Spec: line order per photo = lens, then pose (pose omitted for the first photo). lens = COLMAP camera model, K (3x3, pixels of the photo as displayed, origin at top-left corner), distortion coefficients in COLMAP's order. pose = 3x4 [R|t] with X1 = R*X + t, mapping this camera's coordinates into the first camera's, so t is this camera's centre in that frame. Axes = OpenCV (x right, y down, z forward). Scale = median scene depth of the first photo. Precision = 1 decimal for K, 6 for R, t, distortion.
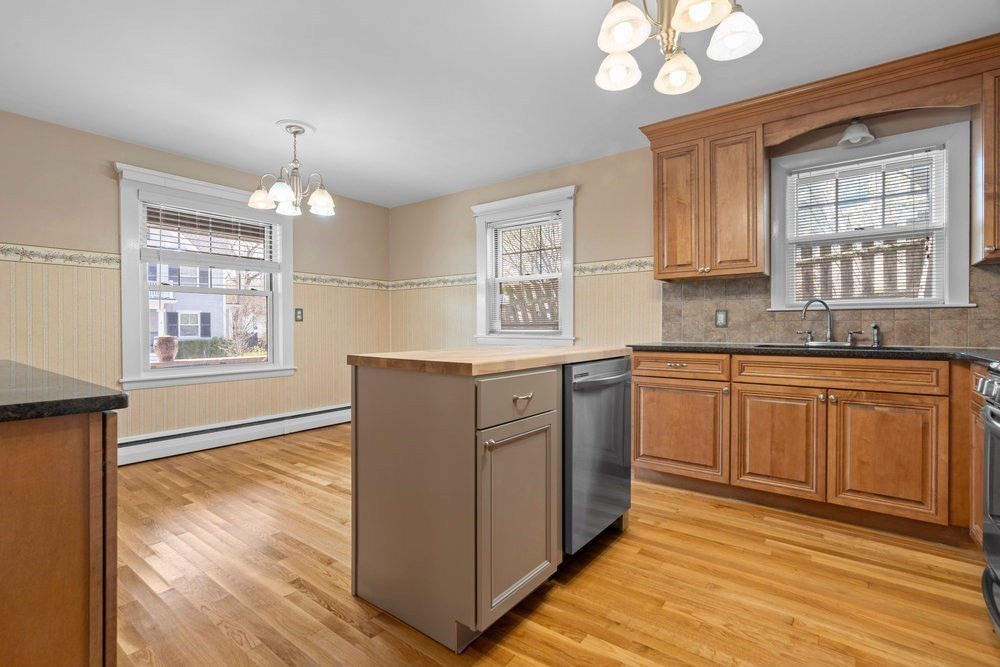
lens RADIAL K [[460.6, 0, 499.0], [0, 460.6, 330.0], [0, 0, 1]] dist [-0.022014, 0.012807]
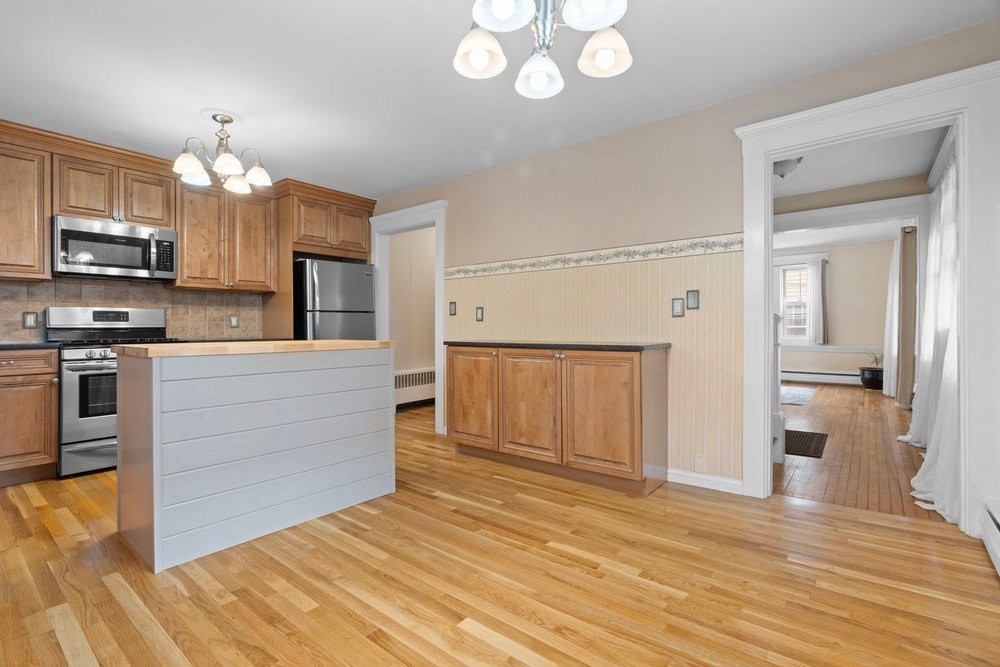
lens RADIAL K [[460.6, 0, 499.0], [0, 460.6, 330.0], [0, 0, 1]] dist [-0.022014, 0.012807]
pose [[-0.999602, 0.005835, 0.027608, -0.501634], [0.006205, 0.999892, 0.013331, -0.002051], [-0.027527, 0.013497, -0.999530, 1.768494]]
